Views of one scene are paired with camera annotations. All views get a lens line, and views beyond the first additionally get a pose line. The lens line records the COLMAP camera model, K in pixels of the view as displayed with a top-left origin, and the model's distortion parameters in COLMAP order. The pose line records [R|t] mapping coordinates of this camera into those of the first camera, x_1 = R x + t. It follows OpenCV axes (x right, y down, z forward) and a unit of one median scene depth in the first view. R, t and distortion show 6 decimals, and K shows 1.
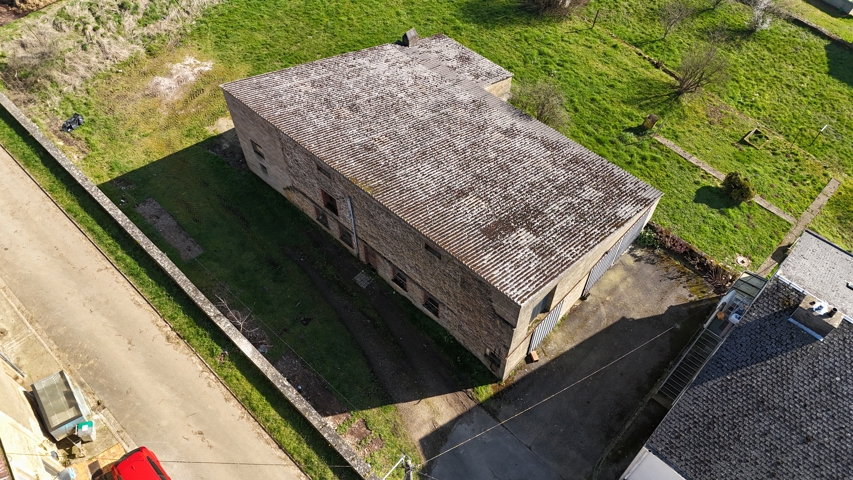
lens RADIAL K [[629.7, 0, 428.0], [0, 629.7, 235.2], [0, 0, 1]] dist [0.045678, -0.015986]
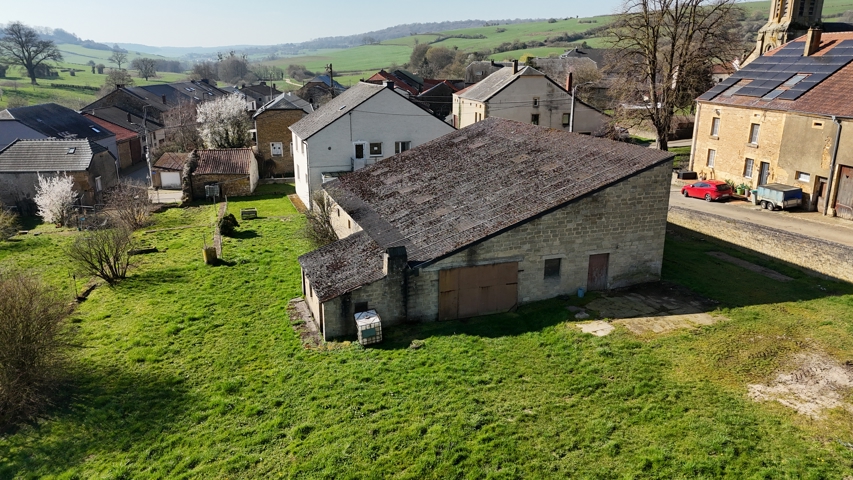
lens RADIAL K [[629.7, 0, 421.7], [0, 629.7, 239.8], [0, 0, 1]] dist [0.045678, -0.015986]
pose [[-0.883079, -0.131038, 0.450555, -0.342907], [0.376545, 0.375031, 0.847093, -0.862812], [-0.279973, 0.917704, -0.281840, 1.165455]]
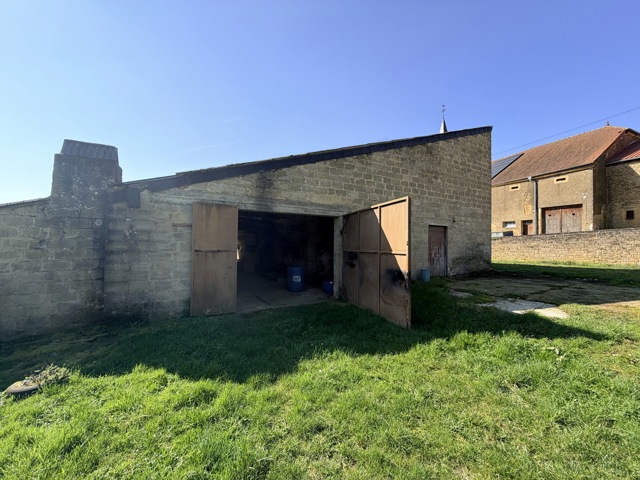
lens RADIAL K [[258.4, 0, 321.2], [0, 258.4, 239.9], [0, 0, 1]] dist [0.006849, -0.000133]
pose [[-0.956871, -0.005777, 0.290454, -0.167995], [0.225489, 0.615619, 0.755095, -0.362161], [-0.183171, 0.788023, -0.587765, 1.084679]]
